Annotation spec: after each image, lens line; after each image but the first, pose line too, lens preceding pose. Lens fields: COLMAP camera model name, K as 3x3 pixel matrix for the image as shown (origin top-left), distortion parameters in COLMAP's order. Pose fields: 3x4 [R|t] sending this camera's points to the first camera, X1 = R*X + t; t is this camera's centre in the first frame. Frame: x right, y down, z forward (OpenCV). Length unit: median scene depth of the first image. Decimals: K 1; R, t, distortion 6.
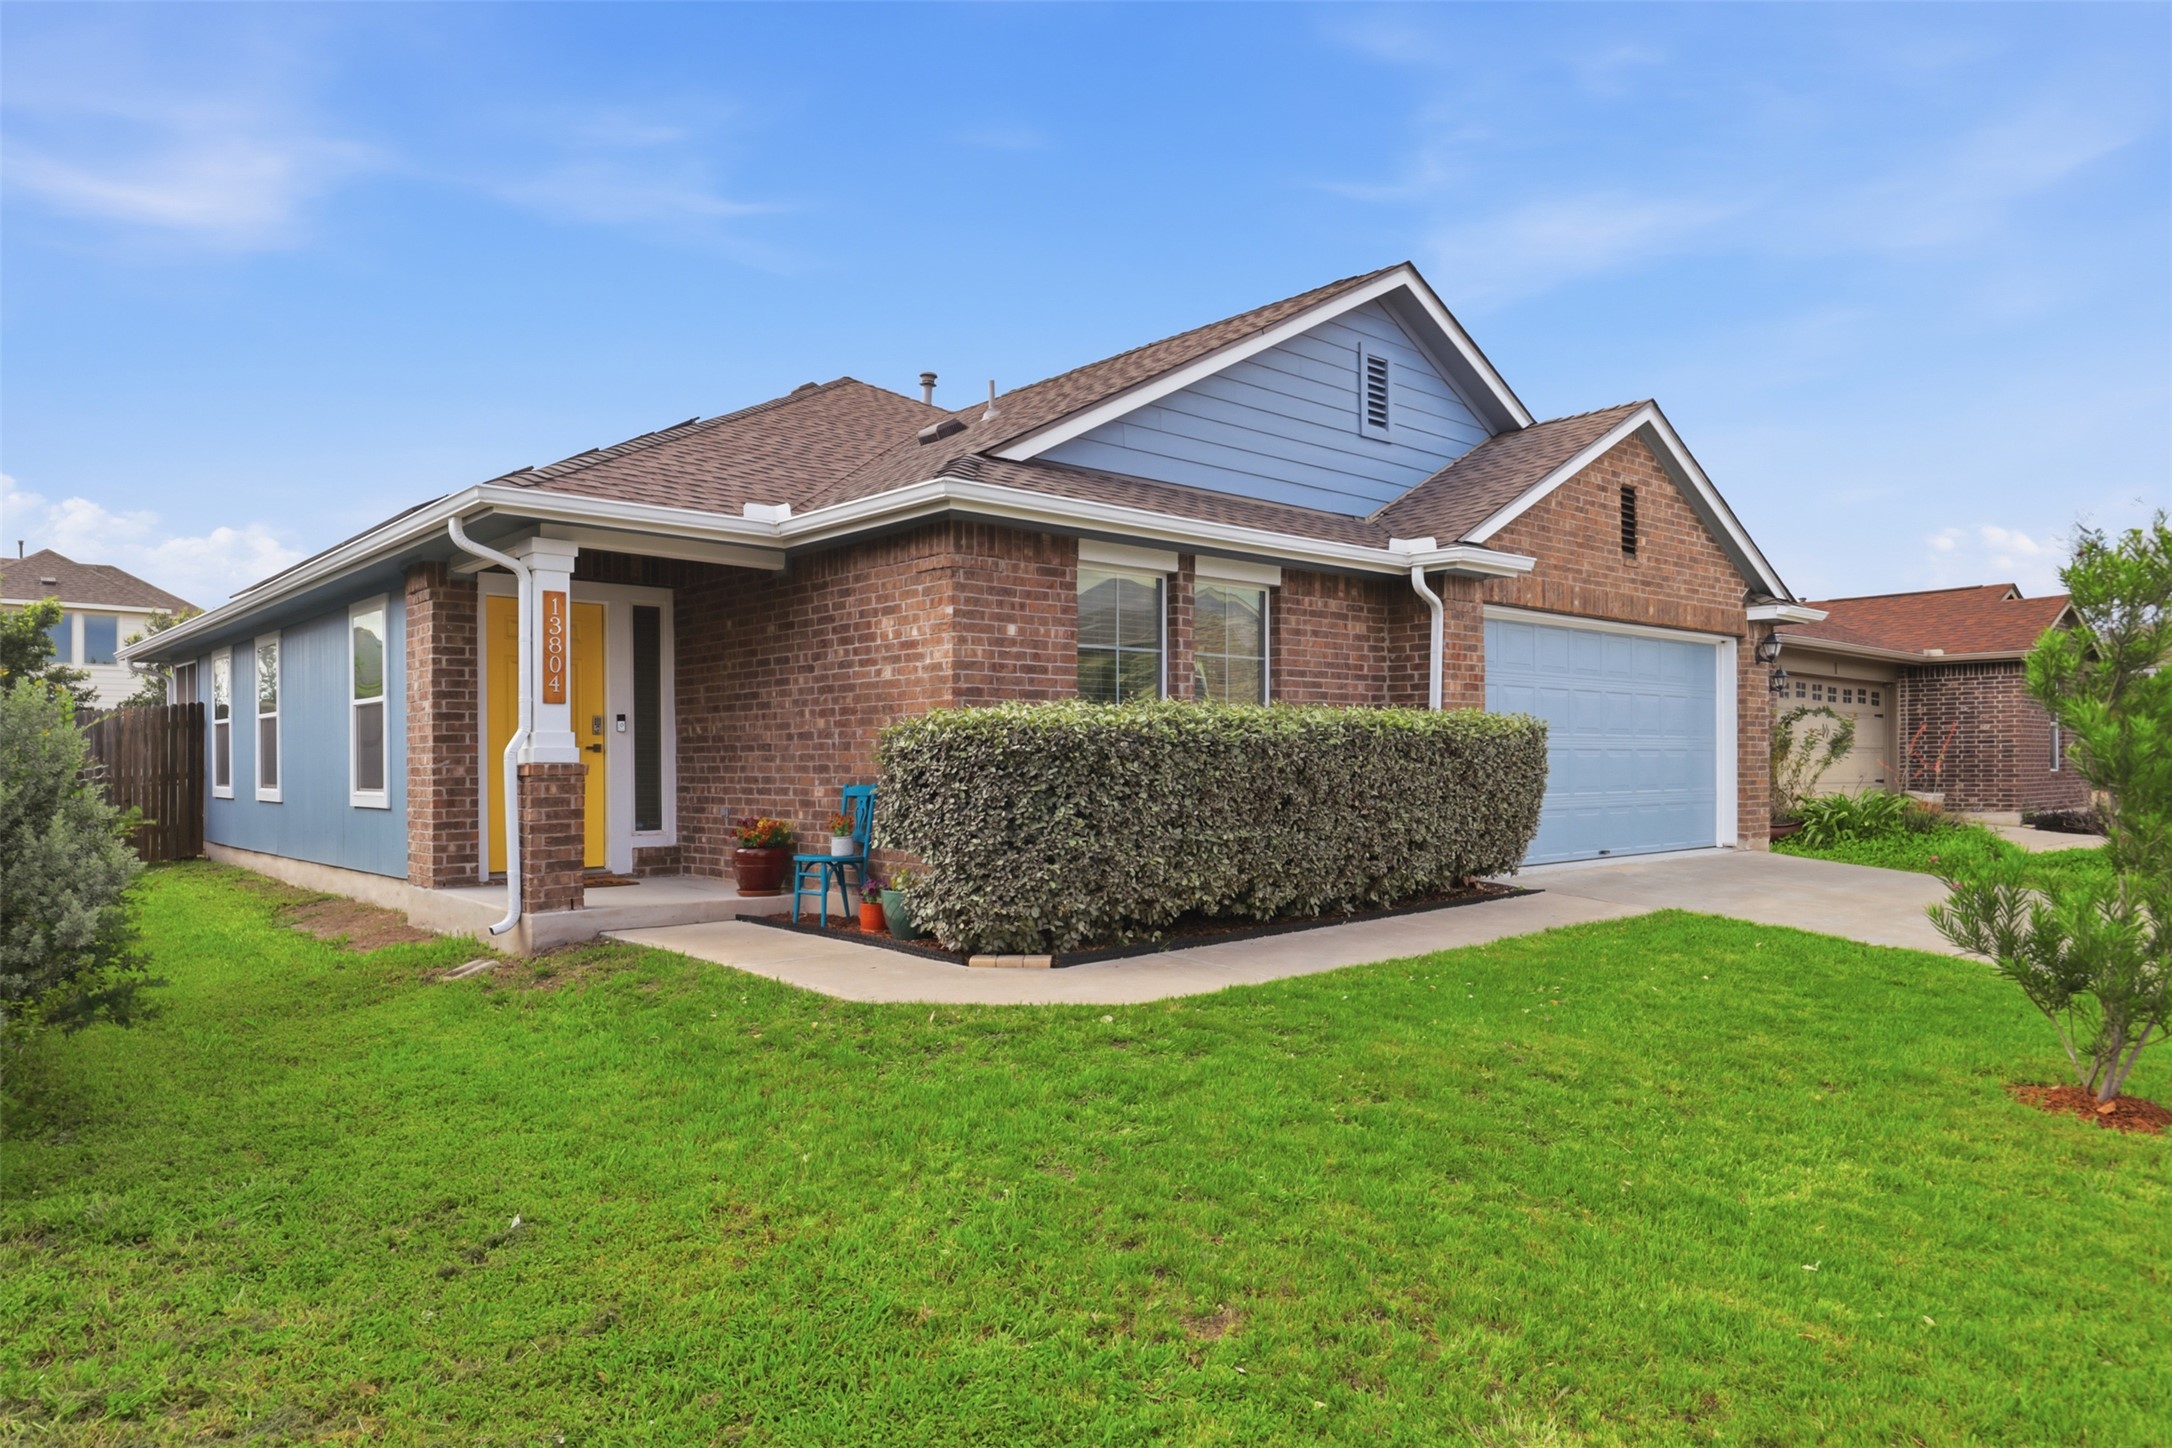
lens RADIAL K [[1360.1, 0, 1051.2], [0, 1360.1, 769.5], [0, 0, 1]] dist [-0.033739, 0.000114]
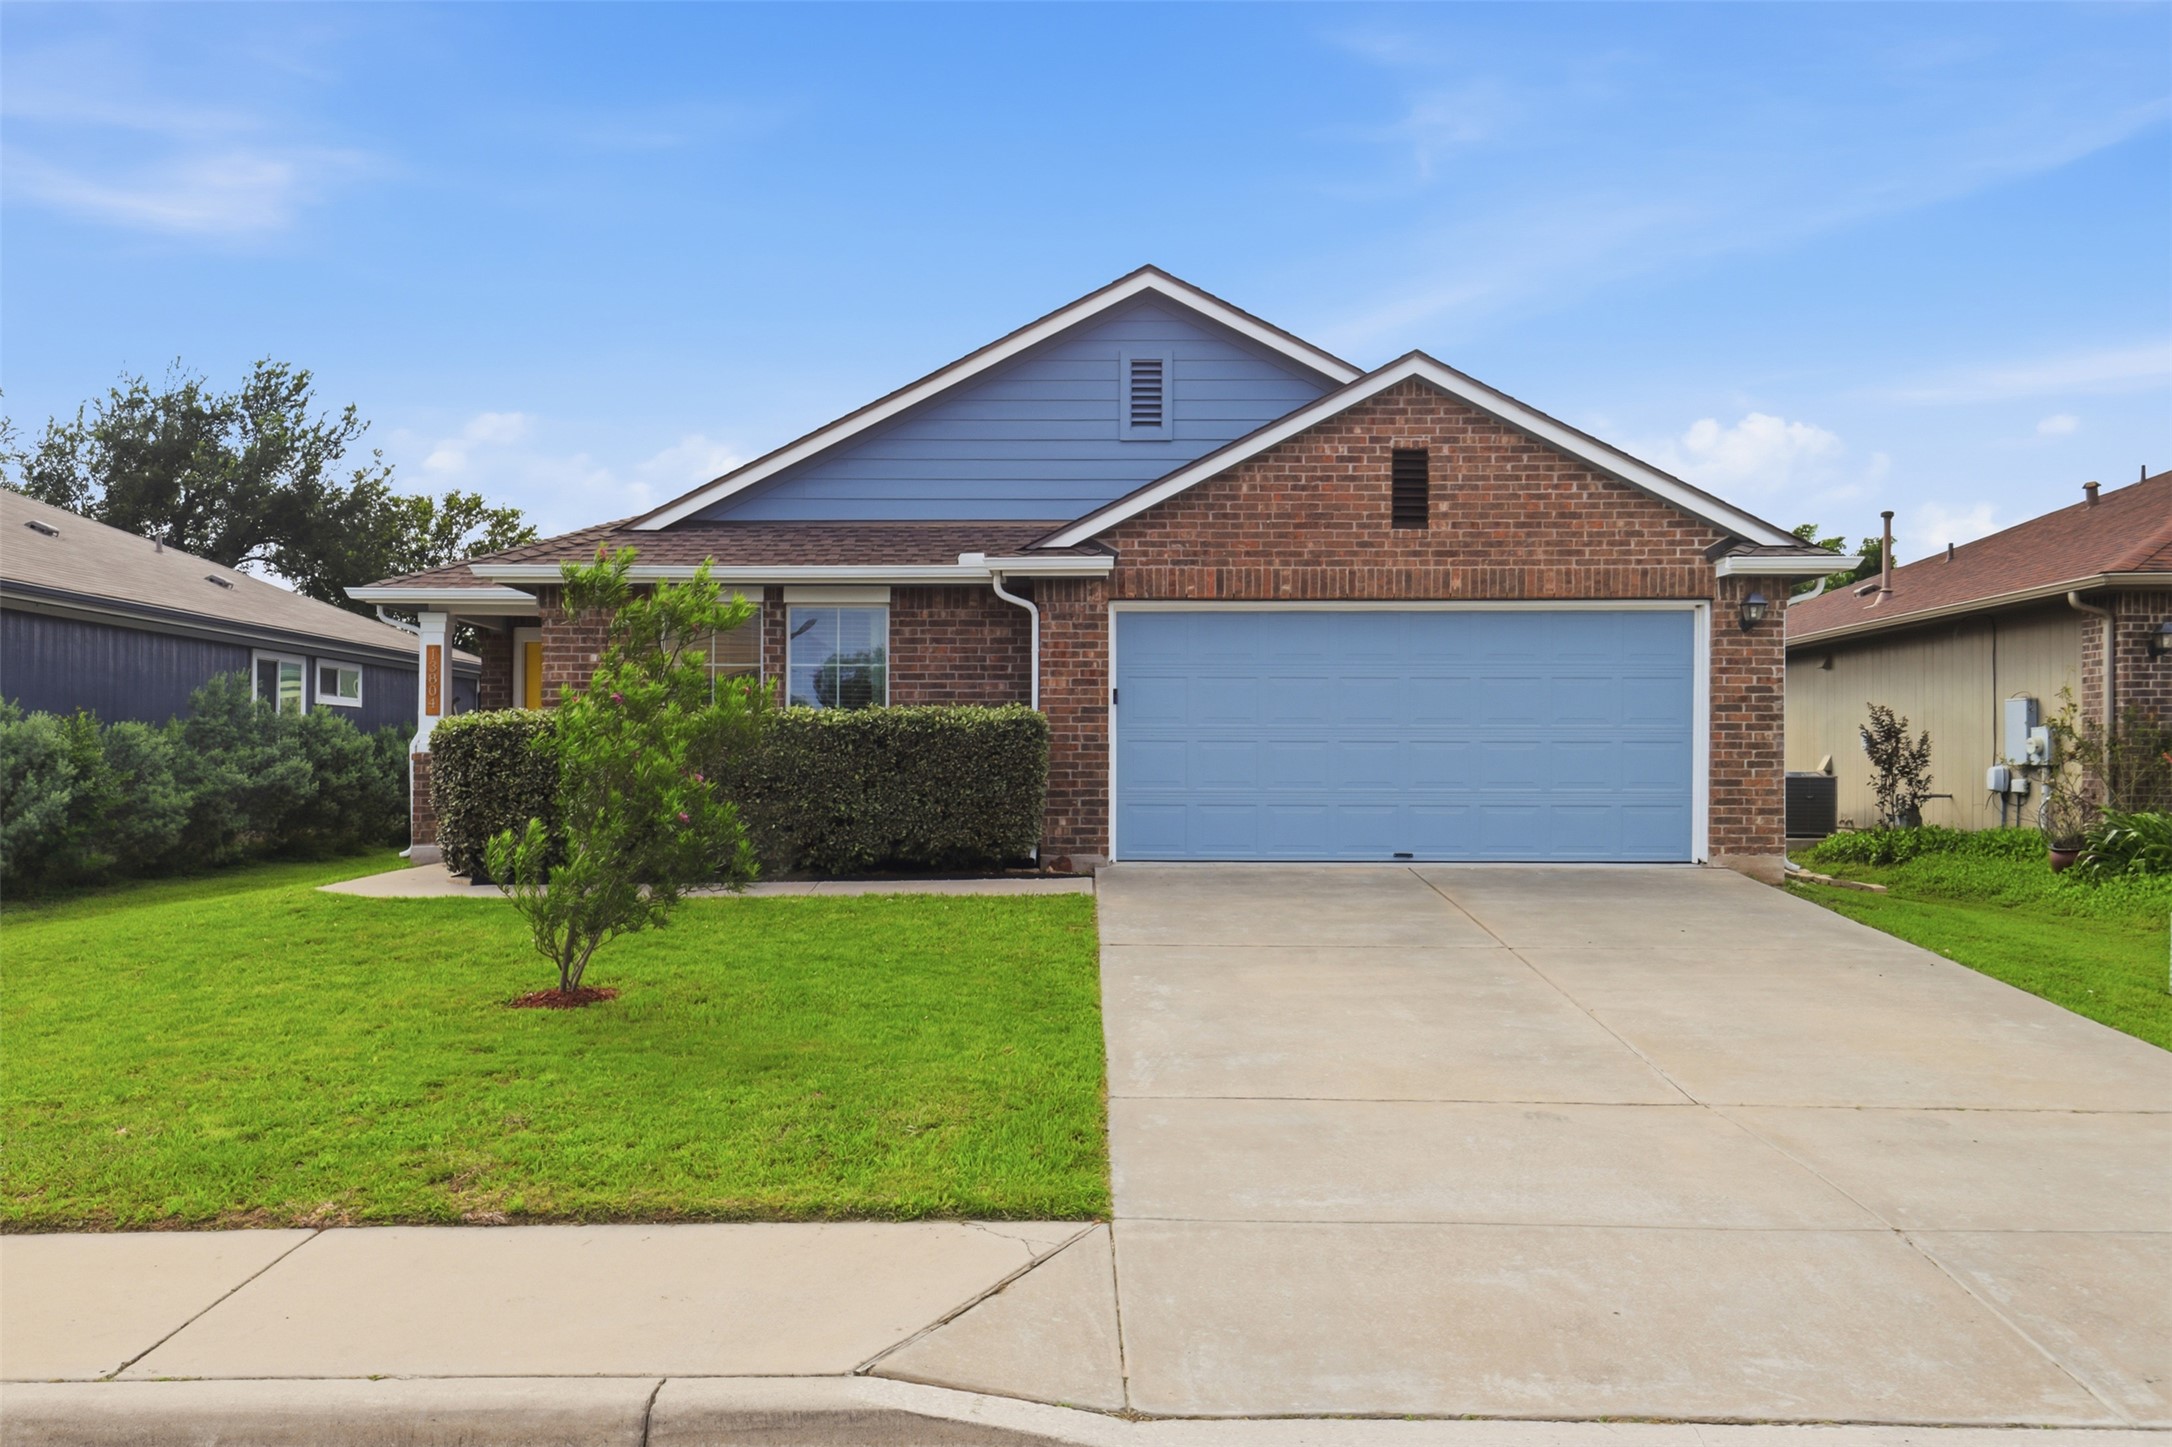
lens RADIAL K [[1740.8, 0, 1086.0], [0, 1740.8, 723.5], [0, 0, 1]] dist [-0.012946, 0.066178]
pose [[0.751769, -0.014640, -0.659264, 1.228039], [-0.008667, 0.999448, -0.032078, 0.014776], [0.659370, 0.029830, 0.751227, -0.011792]]
